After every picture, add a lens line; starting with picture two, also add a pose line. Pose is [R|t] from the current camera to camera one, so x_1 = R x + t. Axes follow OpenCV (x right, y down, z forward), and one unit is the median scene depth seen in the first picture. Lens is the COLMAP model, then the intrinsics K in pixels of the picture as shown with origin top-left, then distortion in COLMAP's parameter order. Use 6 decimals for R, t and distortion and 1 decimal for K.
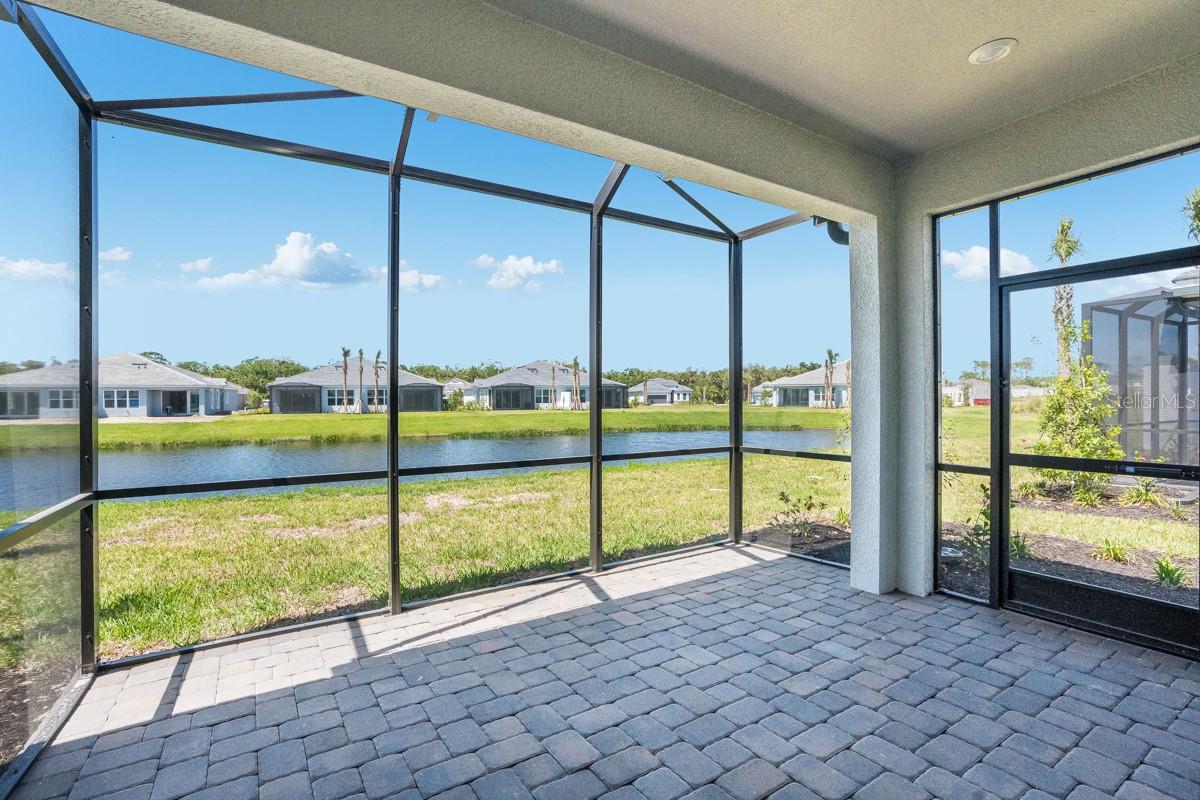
lens RADIAL K [[549.6, 0, 584.9], [0, 549.6, 405.3], [0, 0, 1]] dist [-0.002831, 0.000940]
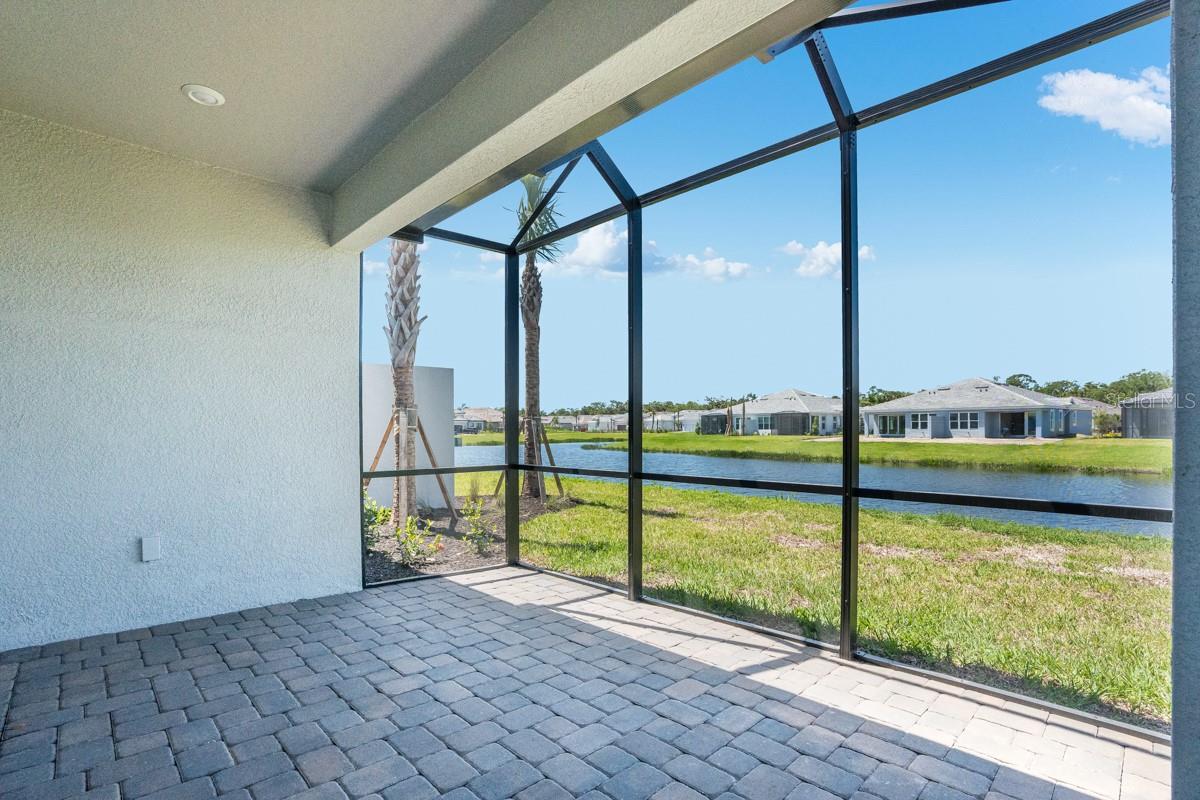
lens RADIAL K [[549.6, 0, 615.2], [0, 549.6, 443.2], [0, 0, 1]] dist [-0.002831, 0.000940]
pose [[0.240326, 0.028855, -0.970263, 0.700398], [-0.001235, 0.999566, 0.029421, 0.009589], [0.970691, -0.005872, 0.240257, 0.618396]]
